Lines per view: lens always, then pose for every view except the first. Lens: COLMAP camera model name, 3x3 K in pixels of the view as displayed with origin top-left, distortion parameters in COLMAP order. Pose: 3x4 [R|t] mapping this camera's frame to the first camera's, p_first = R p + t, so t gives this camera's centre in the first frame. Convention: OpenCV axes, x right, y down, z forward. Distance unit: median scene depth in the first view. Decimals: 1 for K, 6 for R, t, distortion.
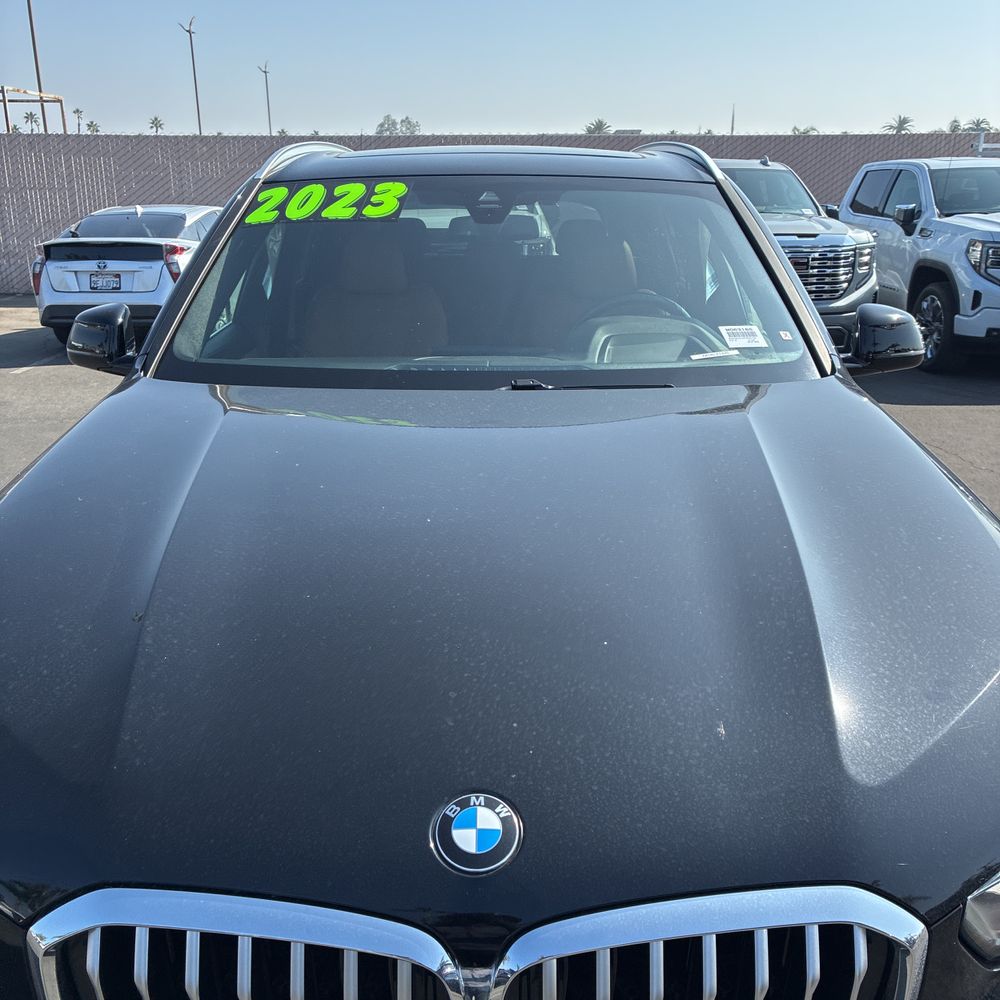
lens RADIAL K [[1020.6, 0, 494.5], [0, 1020.6, 510.2], [0, 0, 1]] dist [0.027955, -0.020097]
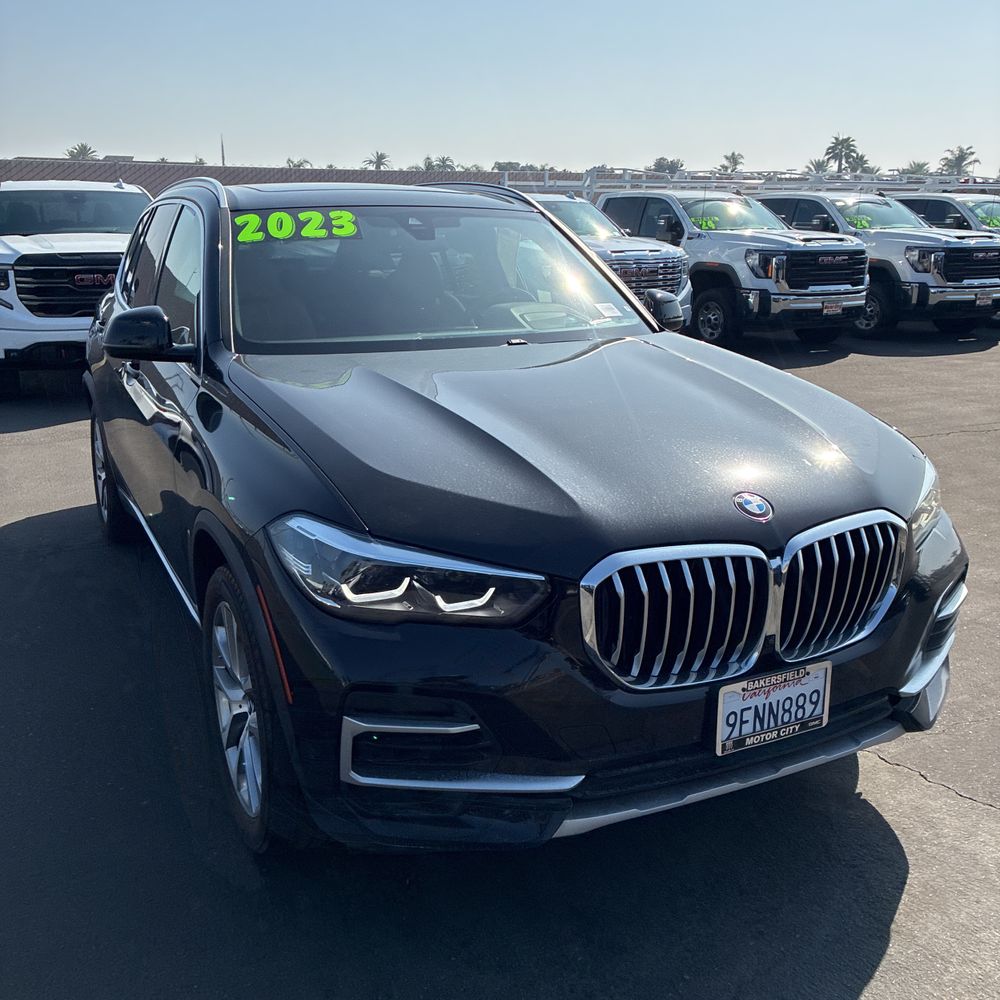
lens RADIAL K [[1020.6, 0, 494.5], [0, 1020.6, 510.2], [0, 0, 1]] dist [0.027955, -0.020097]
pose [[0.891516, -0.119827, 0.436854, -0.177008], [0.131217, 0.991345, 0.004139, 0.029130], [-0.433569, 0.053632, 0.899523, -0.088240]]
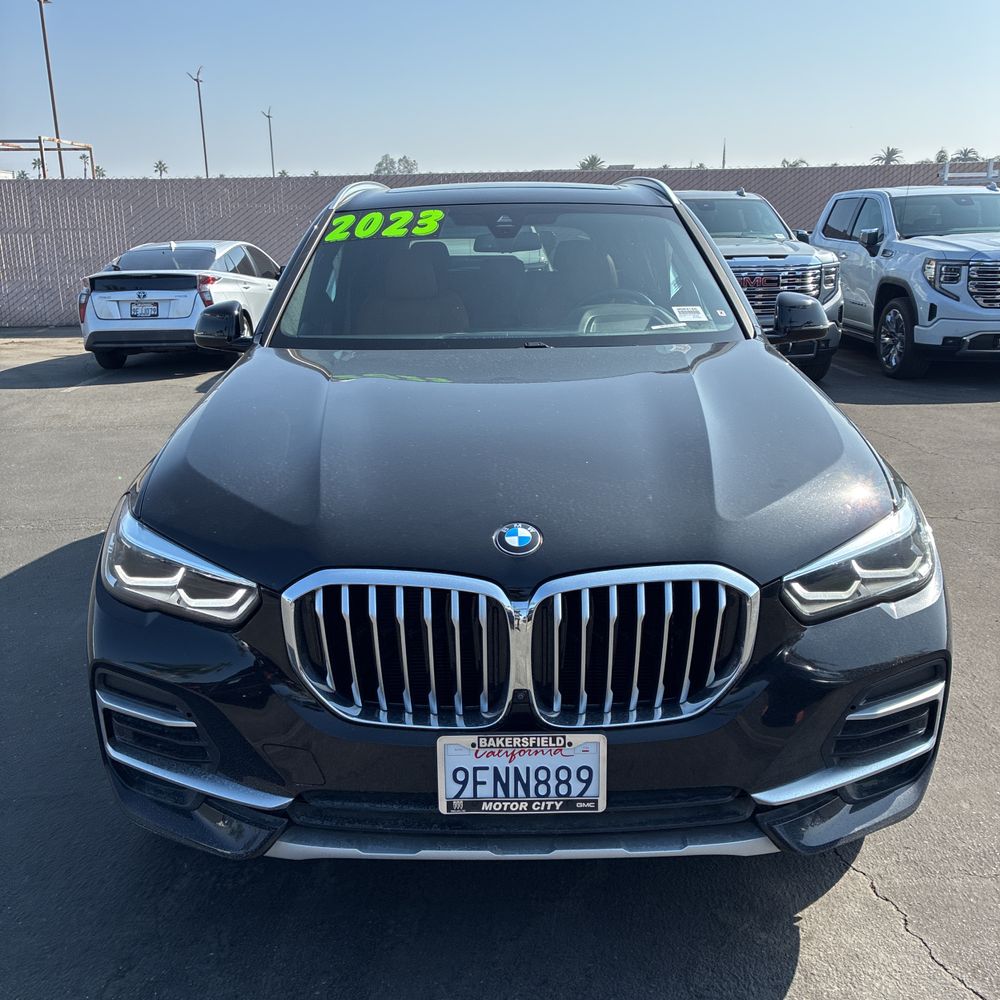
lens RADIAL K [[1025.4, 0, 478.0], [0, 1025.4, 488.6], [0, 0, 1]] dist [0.005944, 0.024012]
pose [[0.999806, -0.012010, -0.015598, -0.007399], [0.011181, 0.998574, -0.052192, 0.038896], [0.016202, 0.052007, 0.998515, -0.109136]]
